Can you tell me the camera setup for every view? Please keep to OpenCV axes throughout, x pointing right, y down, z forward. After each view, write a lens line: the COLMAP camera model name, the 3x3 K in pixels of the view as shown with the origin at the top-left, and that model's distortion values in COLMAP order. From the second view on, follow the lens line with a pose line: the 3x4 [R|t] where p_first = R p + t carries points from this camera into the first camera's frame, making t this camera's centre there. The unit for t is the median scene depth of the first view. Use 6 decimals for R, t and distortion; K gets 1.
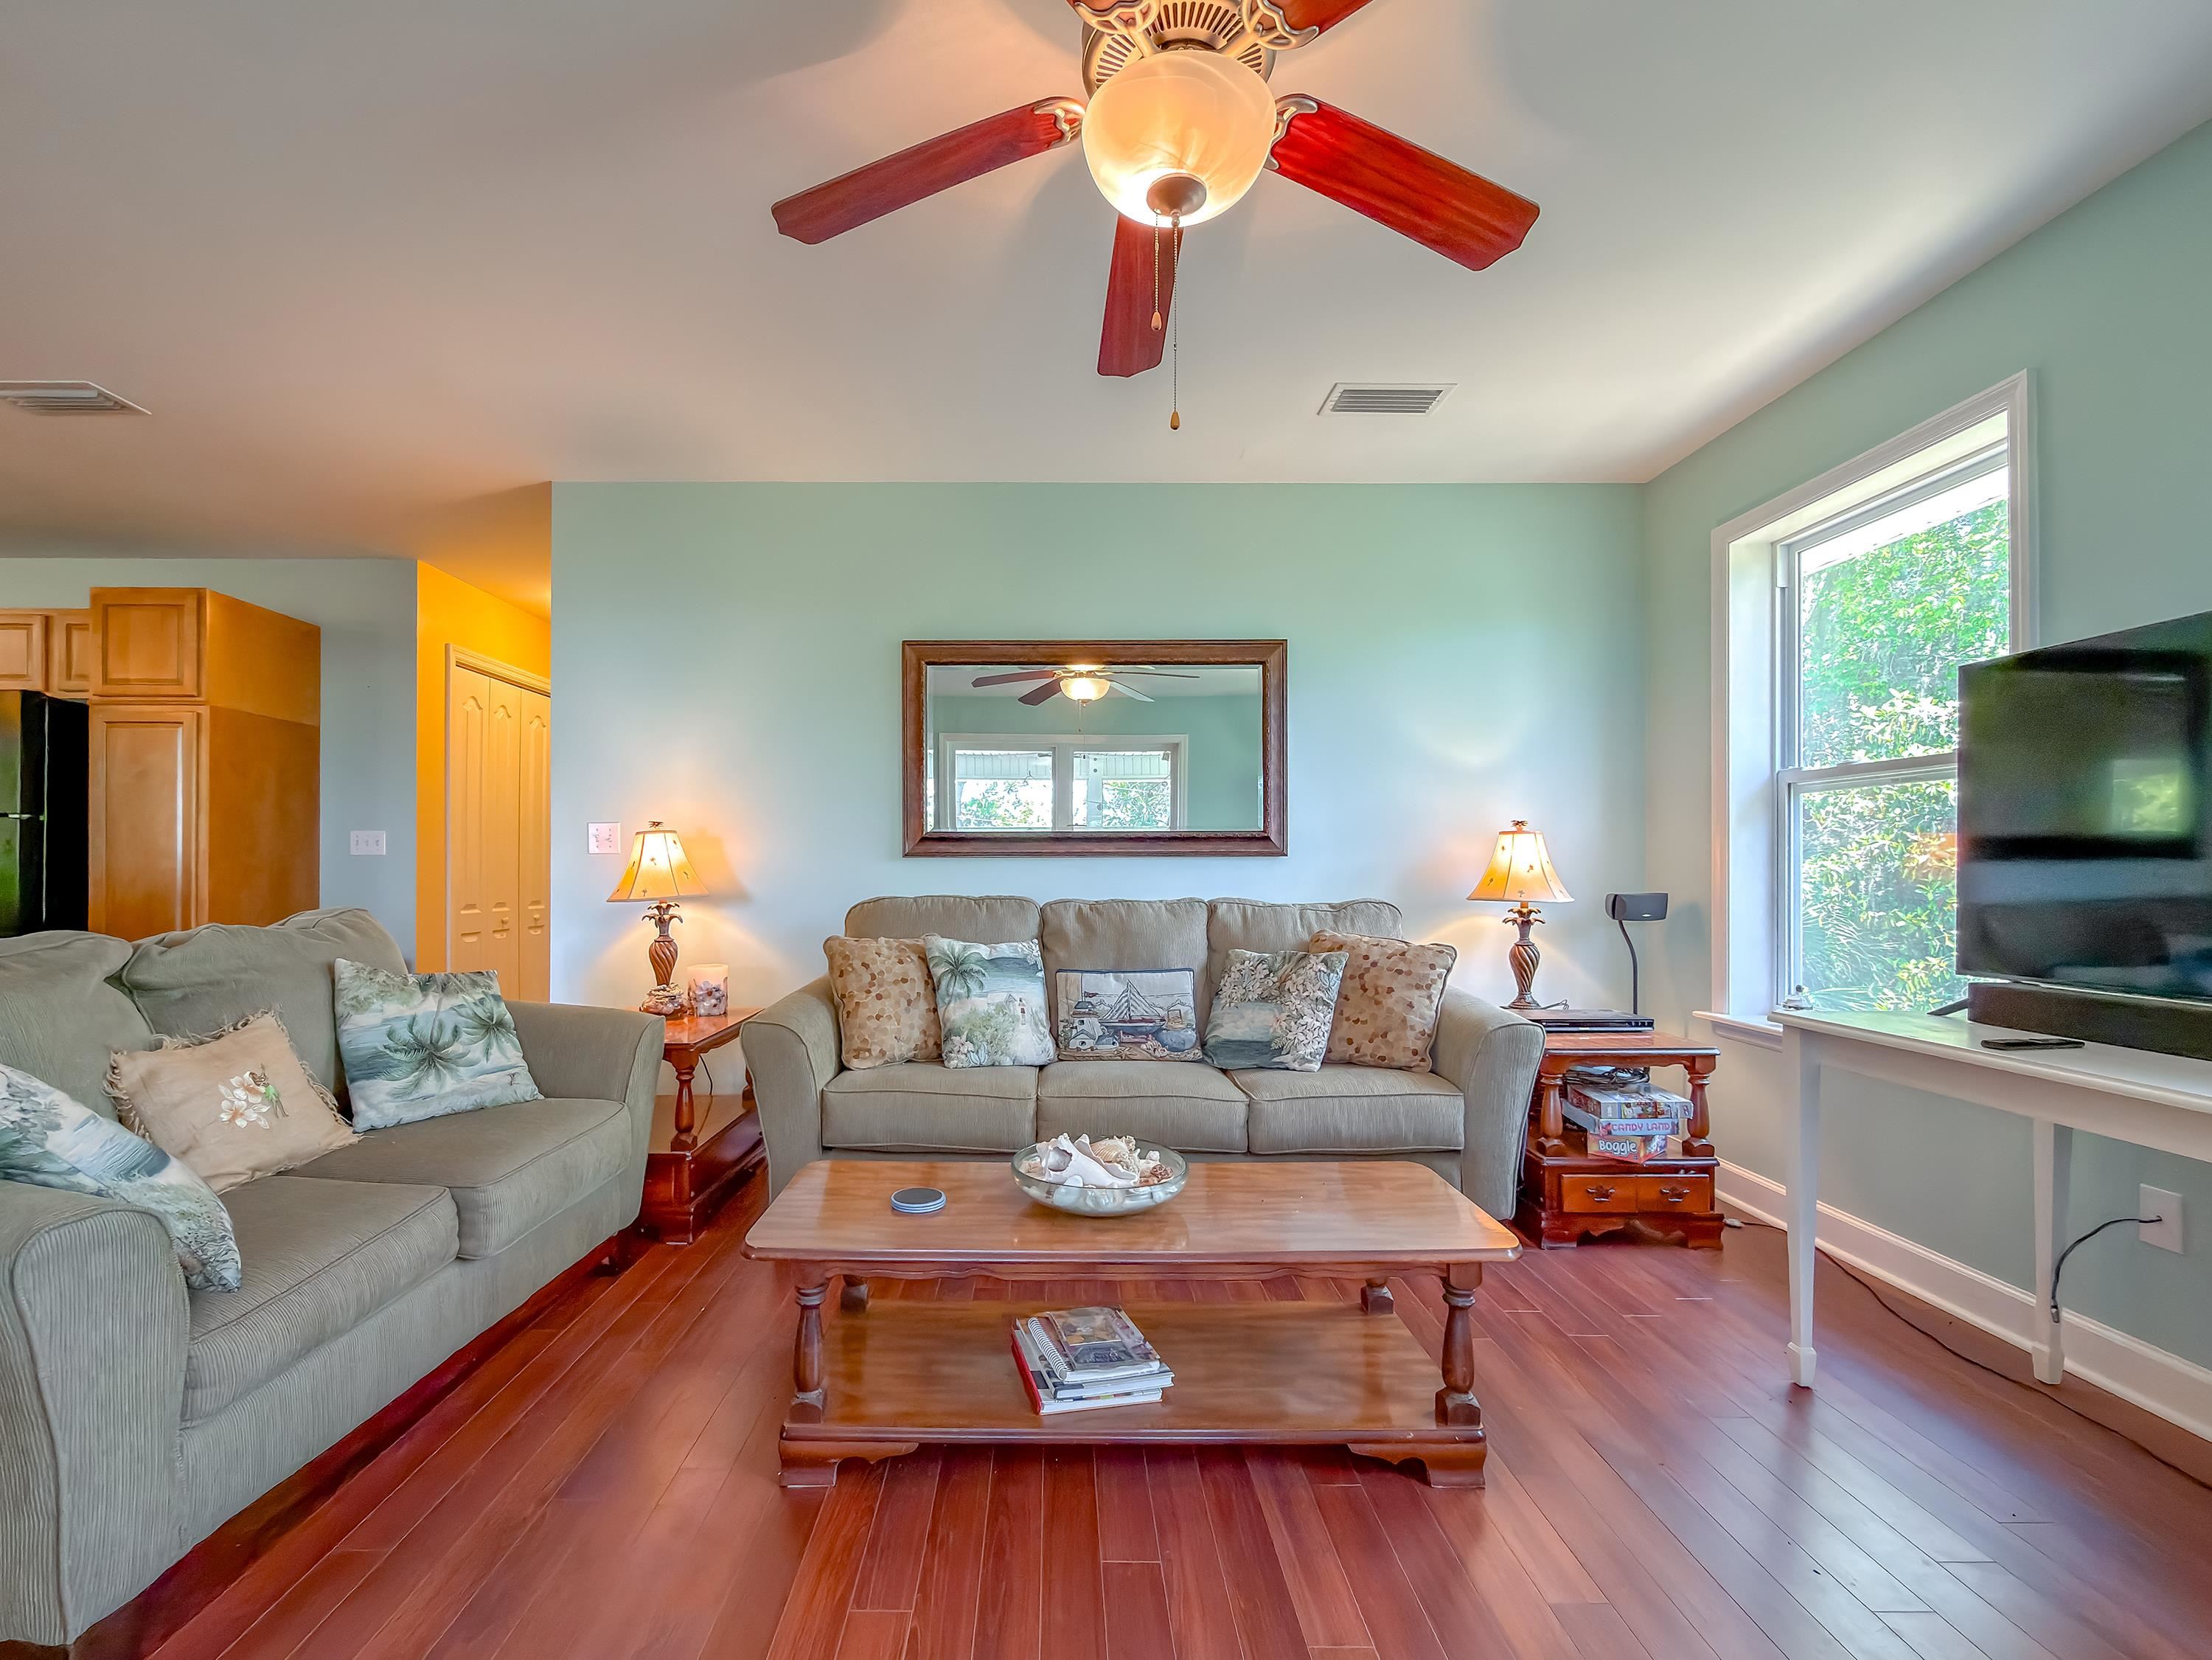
lens RADIAL K [[976.1, 0, 1063.9], [0, 976.1, 866.0], [0, 0, 1]] dist [-0.000013, -0.000518]
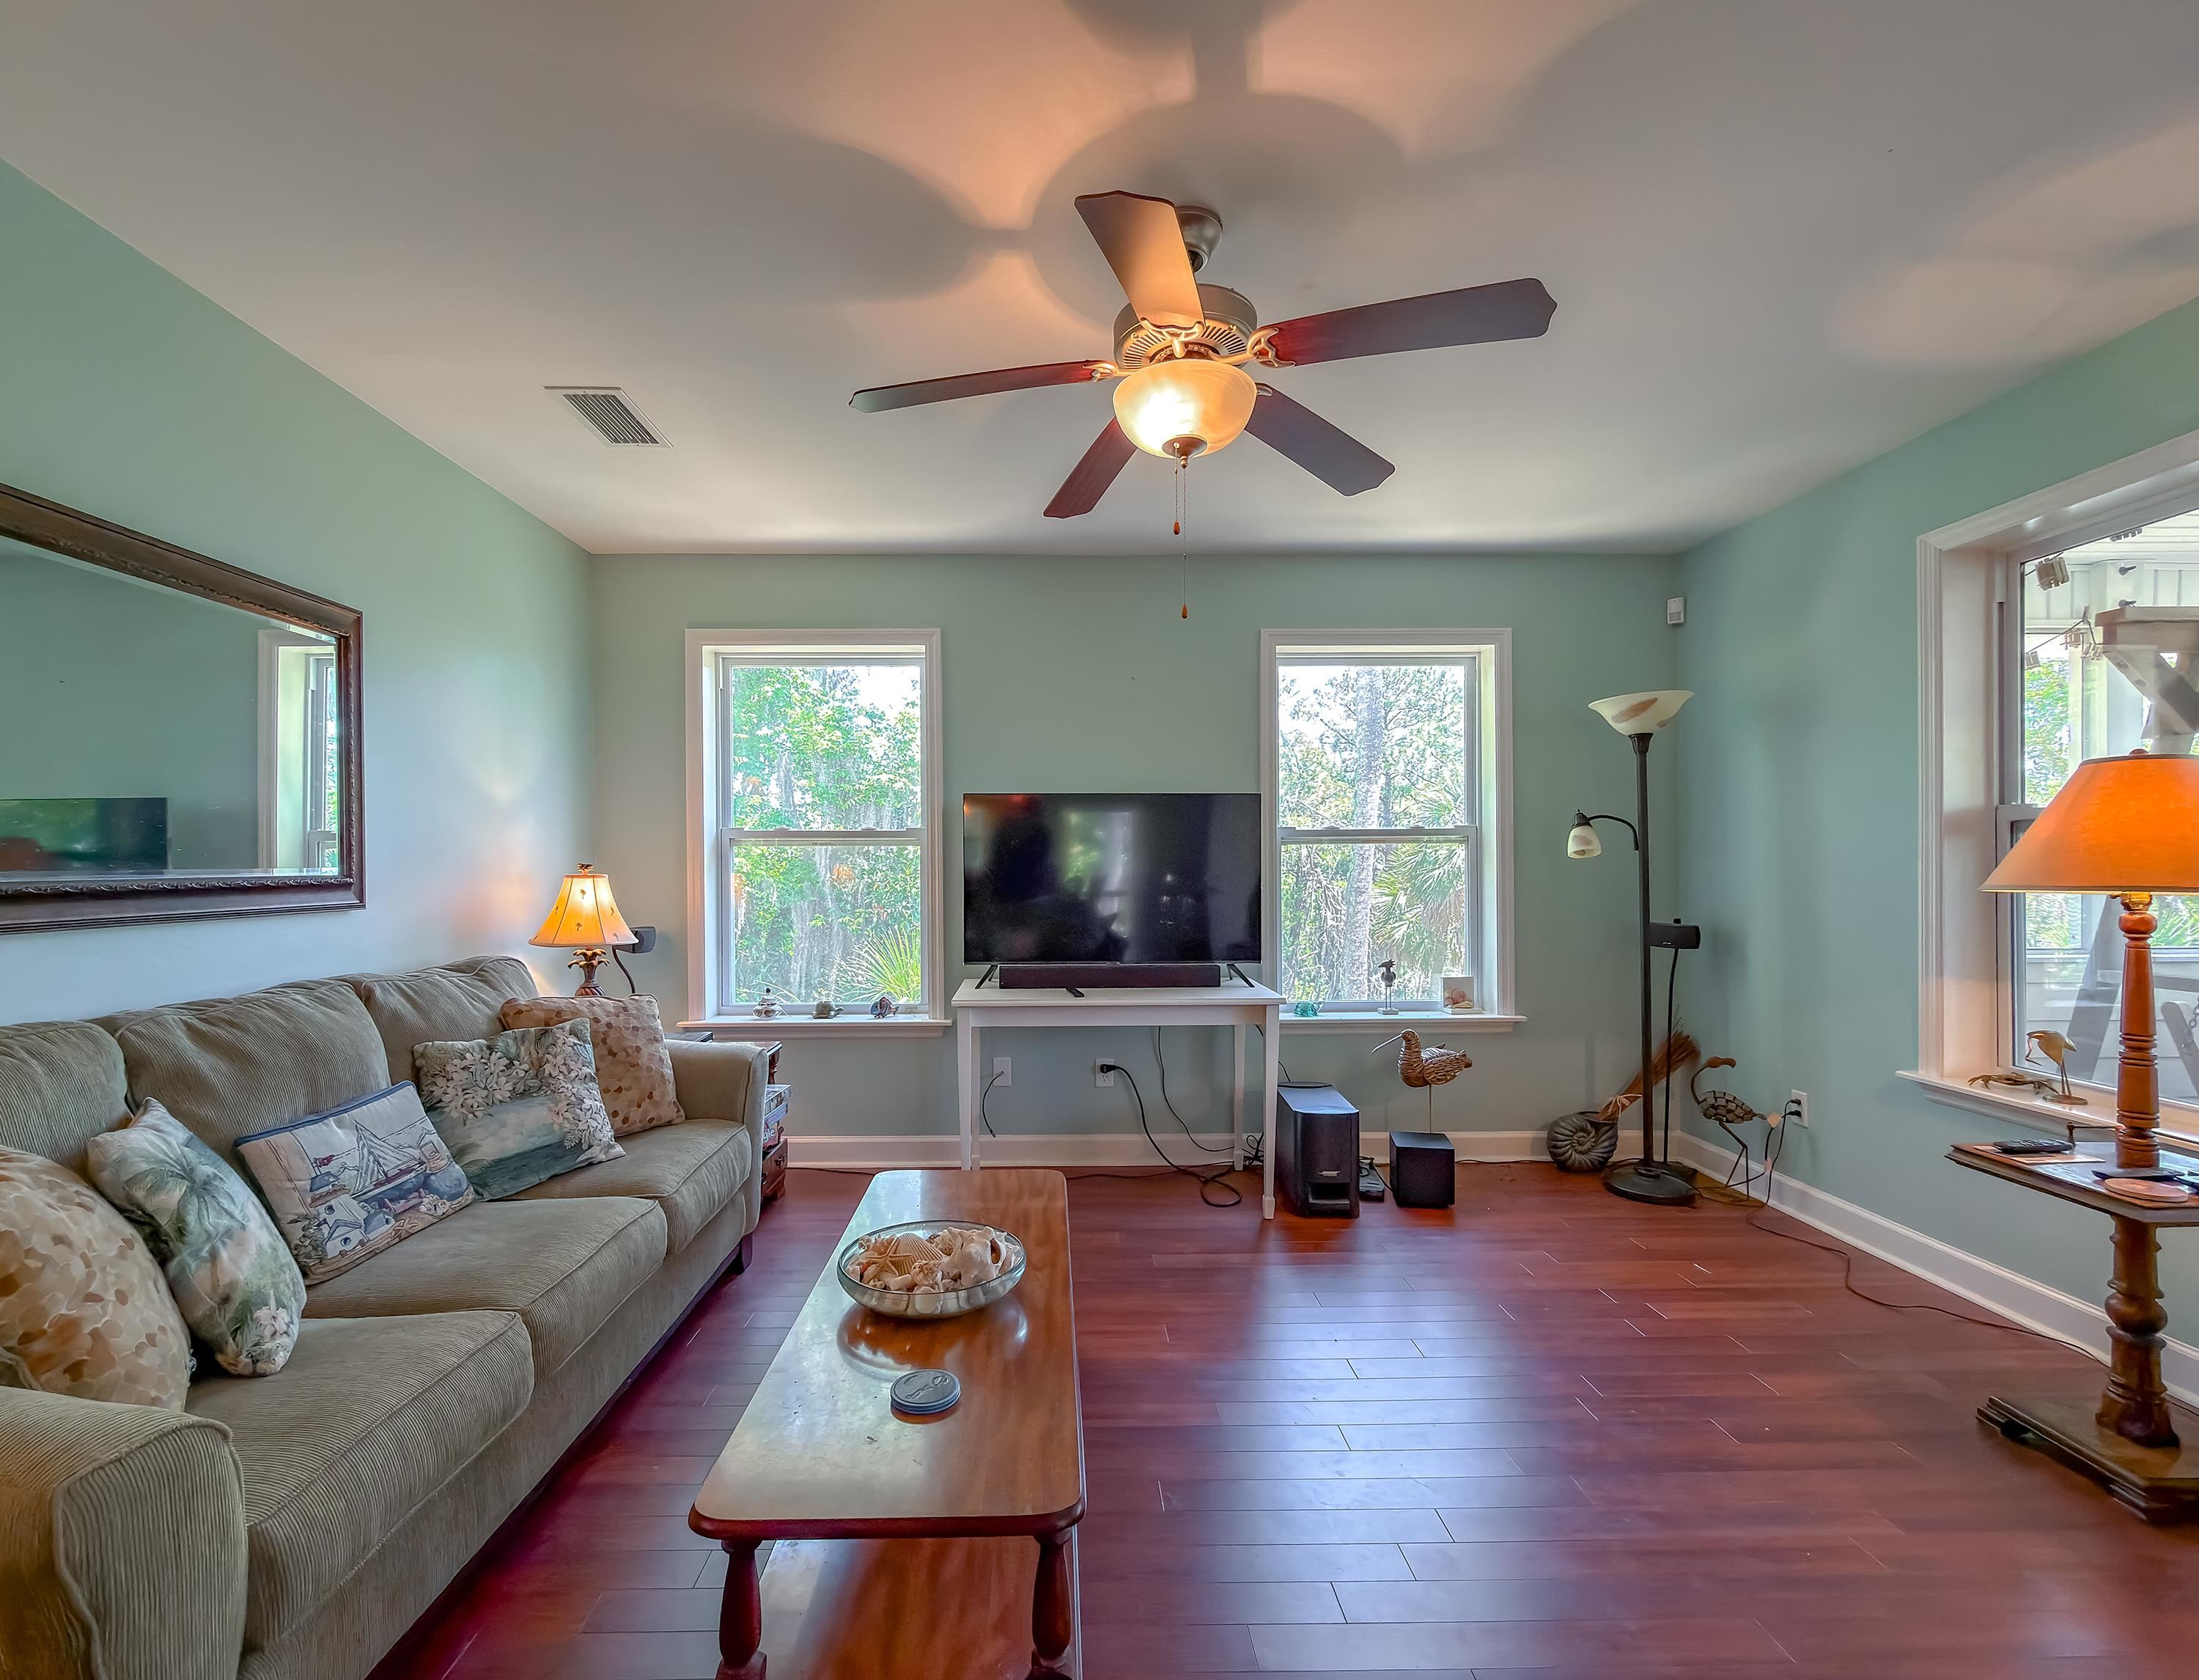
lens RADIAL K [[949.9, 0, 1065.5], [0, 949.9, 866.6], [0, 0, 1]] dist [0.002243, -0.000713]
pose [[-0.011317, -0.002767, 0.999932, -0.577833], [0.000444, 0.999996, 0.002773, -0.052033], [-0.999936, 0.000475, -0.011316, 0.565984]]
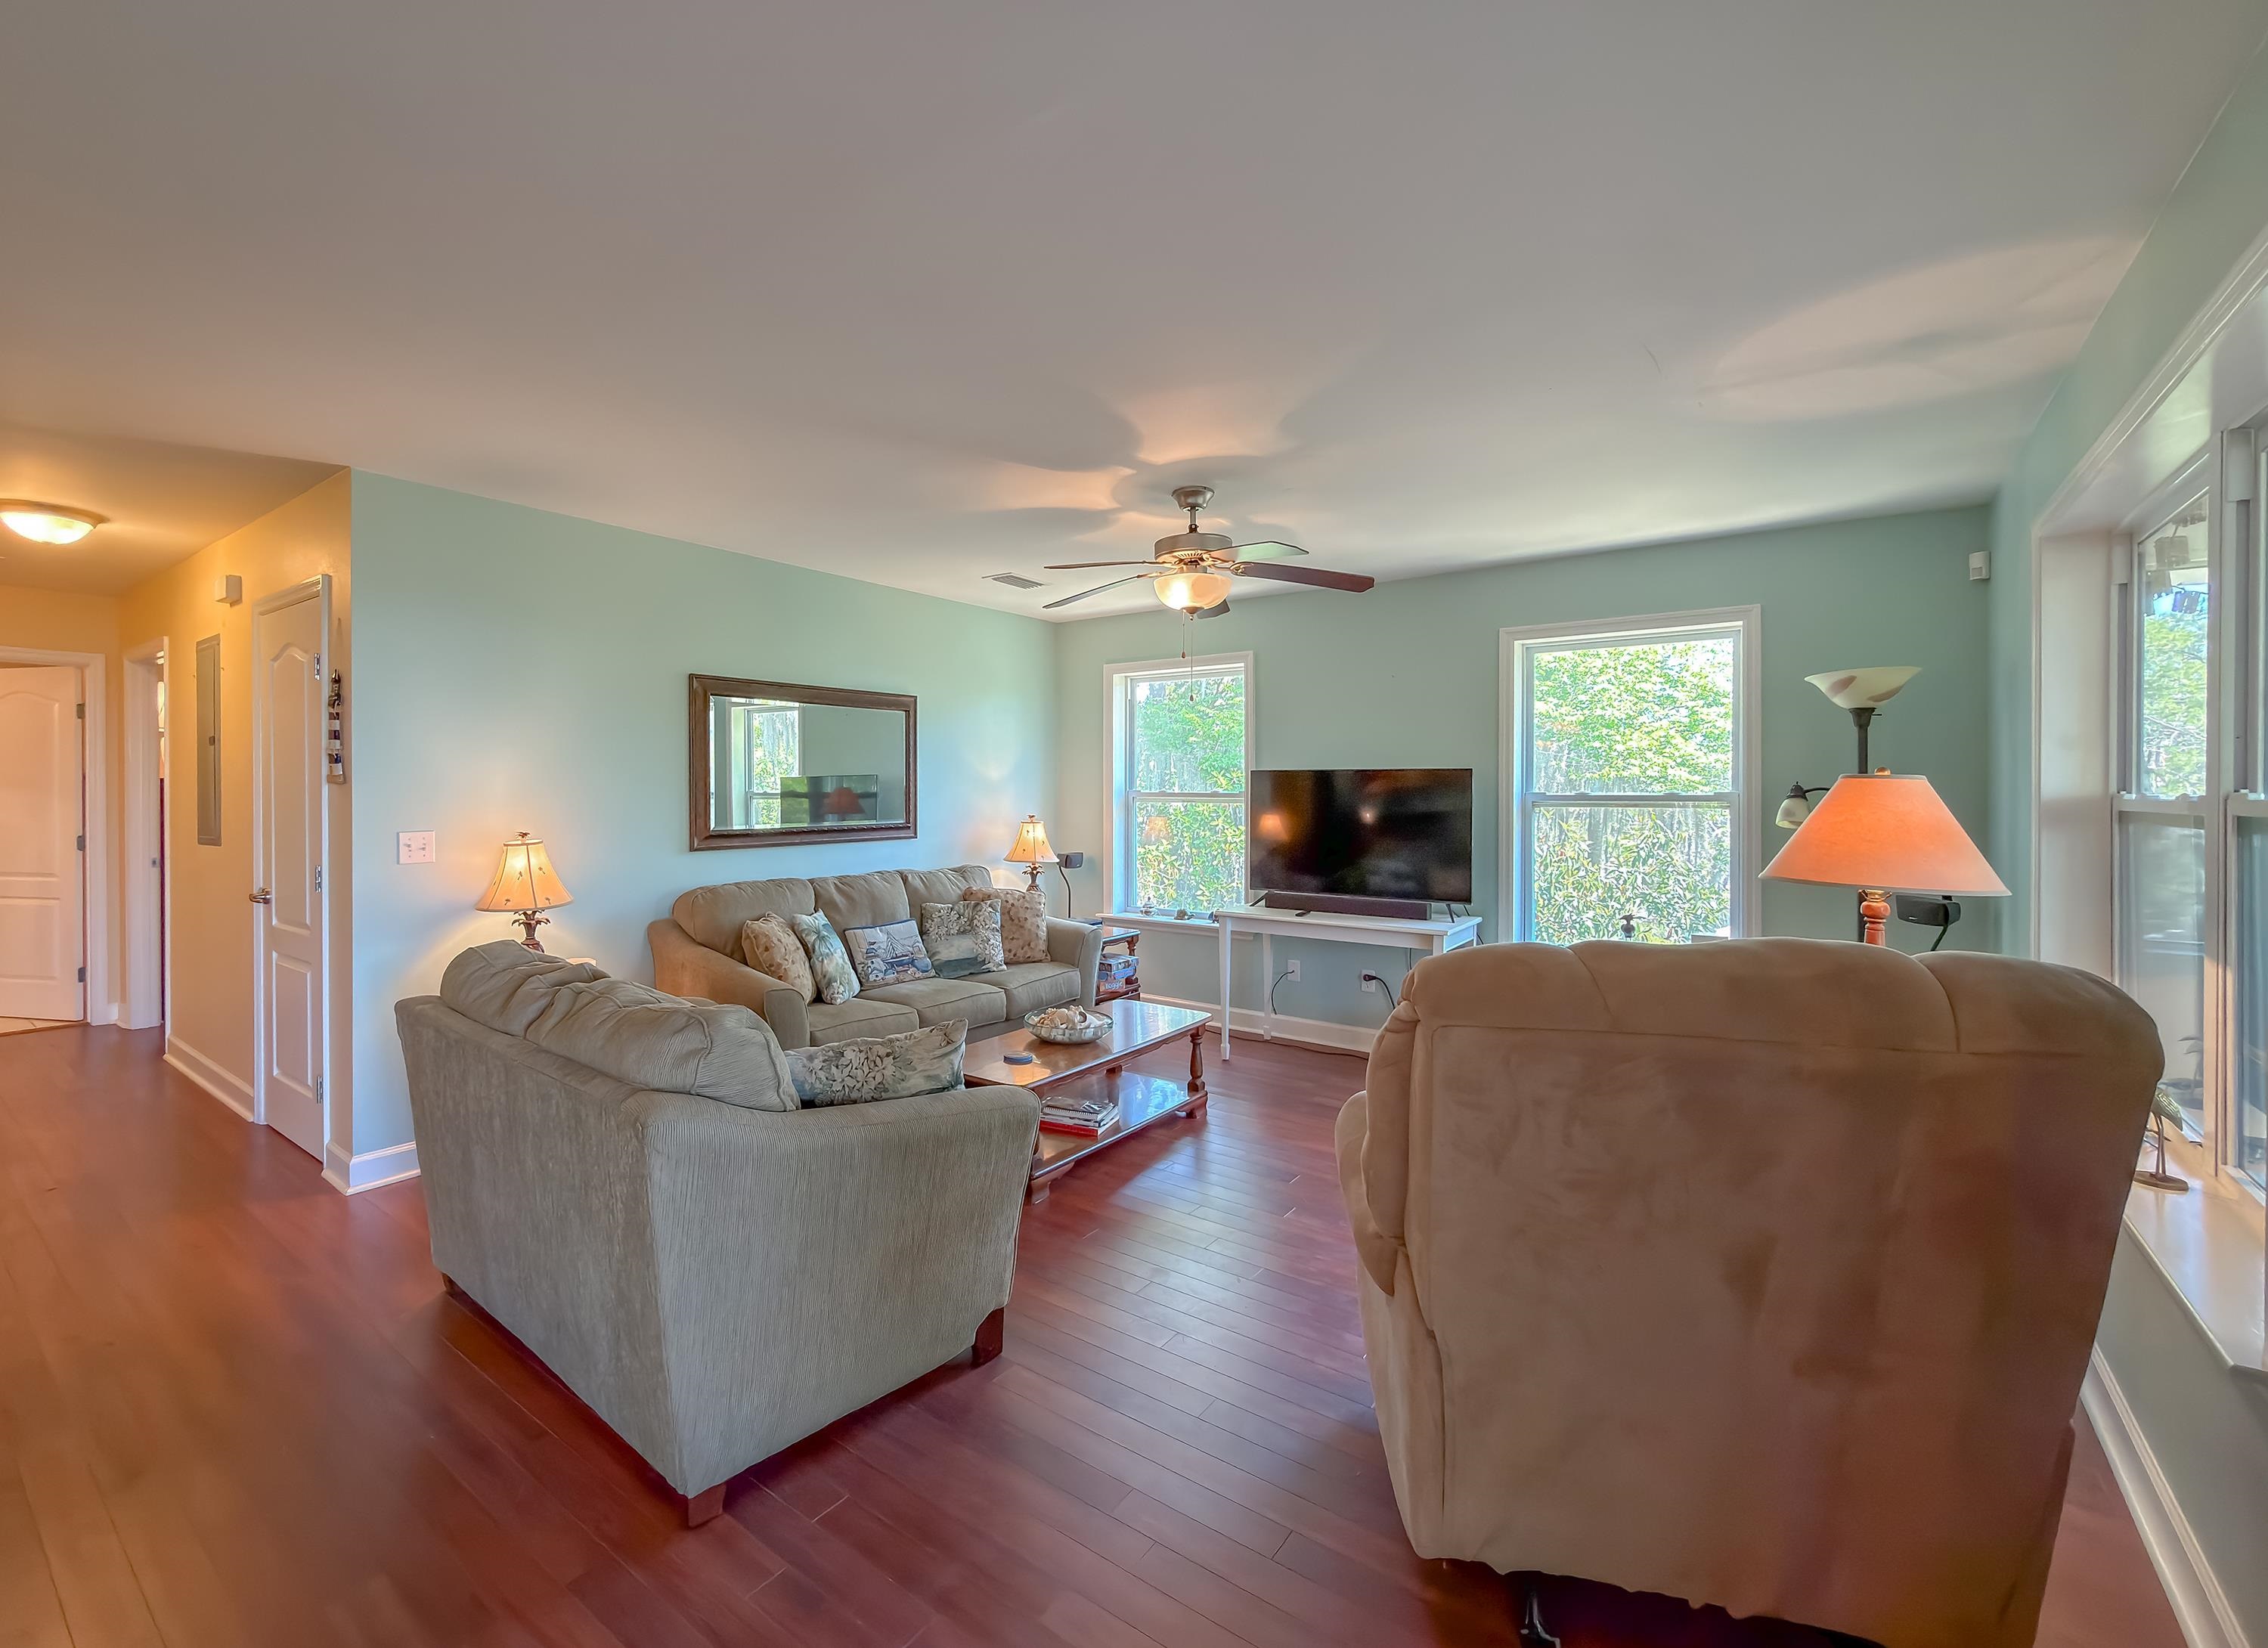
lens RADIAL K [[985.6, 0, 1042.8], [0, 985.6, 791.6], [0, 0, 1]] dist [0.002216, 0.000175]
pose [[0.617982, -0.001621, 0.786191, -1.011567], [-0.005069, 0.999969, 0.006046, -0.110807], [-0.786176, -0.007721, 0.617955, -0.124636]]
